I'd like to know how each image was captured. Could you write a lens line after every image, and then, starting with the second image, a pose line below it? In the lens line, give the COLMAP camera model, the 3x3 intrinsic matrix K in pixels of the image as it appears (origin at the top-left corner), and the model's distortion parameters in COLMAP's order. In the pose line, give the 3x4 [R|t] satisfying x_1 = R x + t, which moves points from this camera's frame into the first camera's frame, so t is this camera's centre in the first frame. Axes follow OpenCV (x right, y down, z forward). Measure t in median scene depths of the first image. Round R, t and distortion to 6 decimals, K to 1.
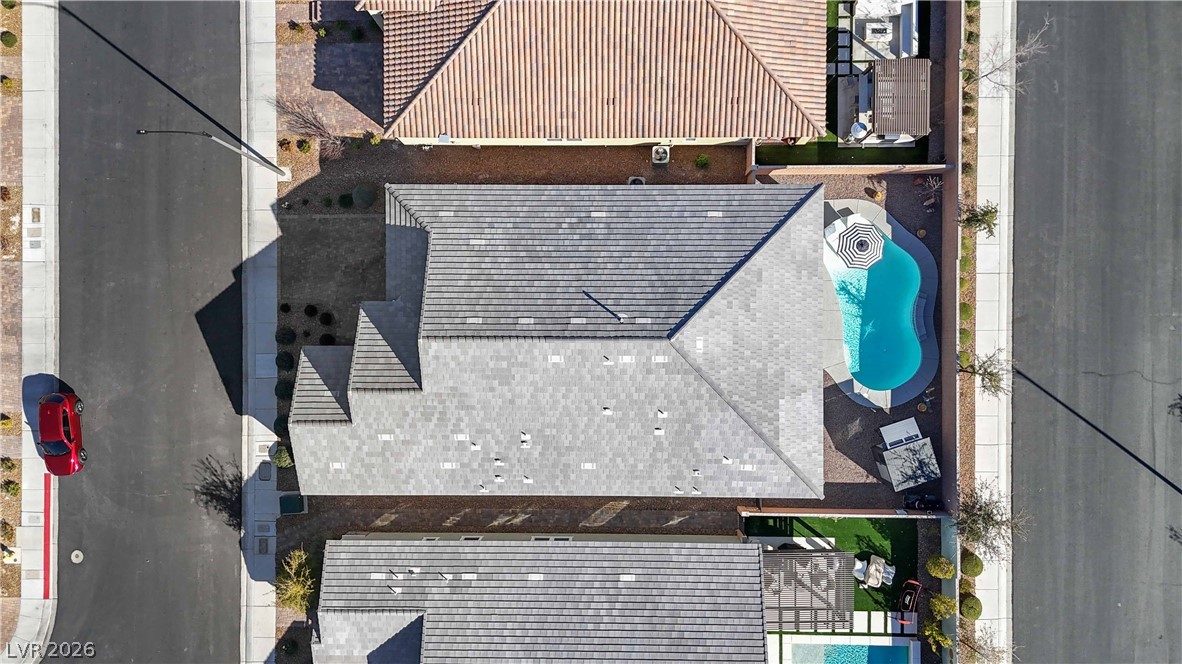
lens RADIAL K [[868.6, 0, 591.0], [0, 868.6, 332.0], [0, 0, 1]] dist [0.084463, -0.001610]
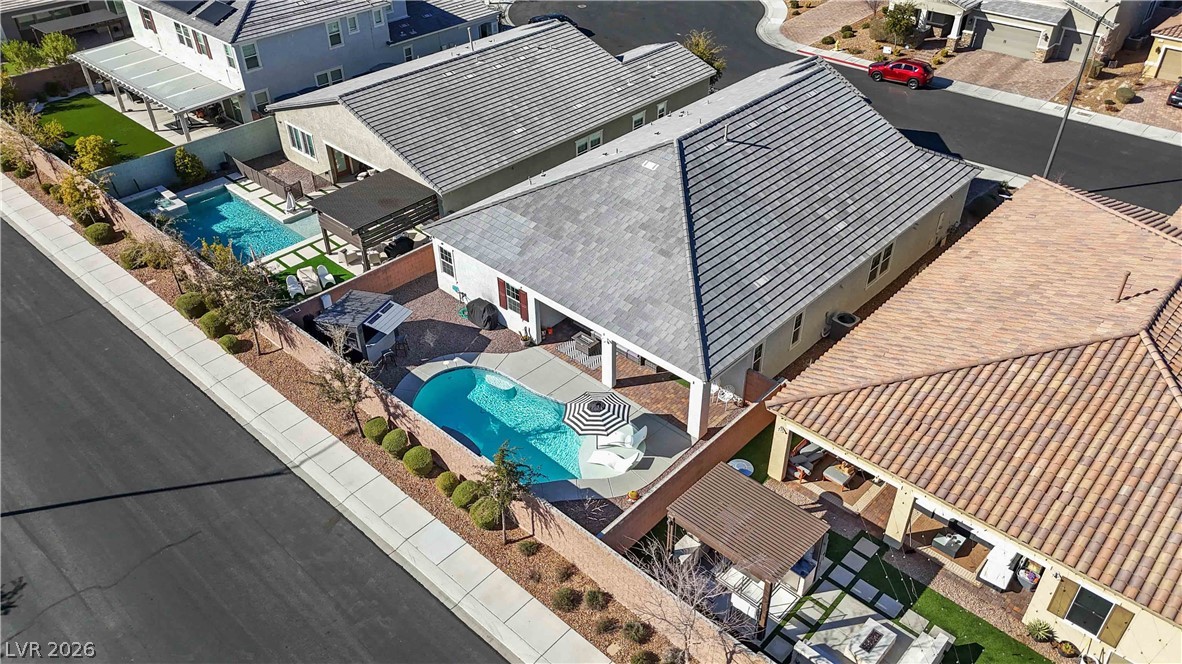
lens RADIAL K [[868.6, 0, 591.0], [0, 868.6, 332.0], [0, 0, 1]] dist [0.084463, -0.001610]
pose [[-0.680358, 0.446231, -0.581369, 0.705527], [-0.732505, -0.388663, 0.558908, -0.468441], [0.023445, 0.806113, 0.591297, 0.571352]]
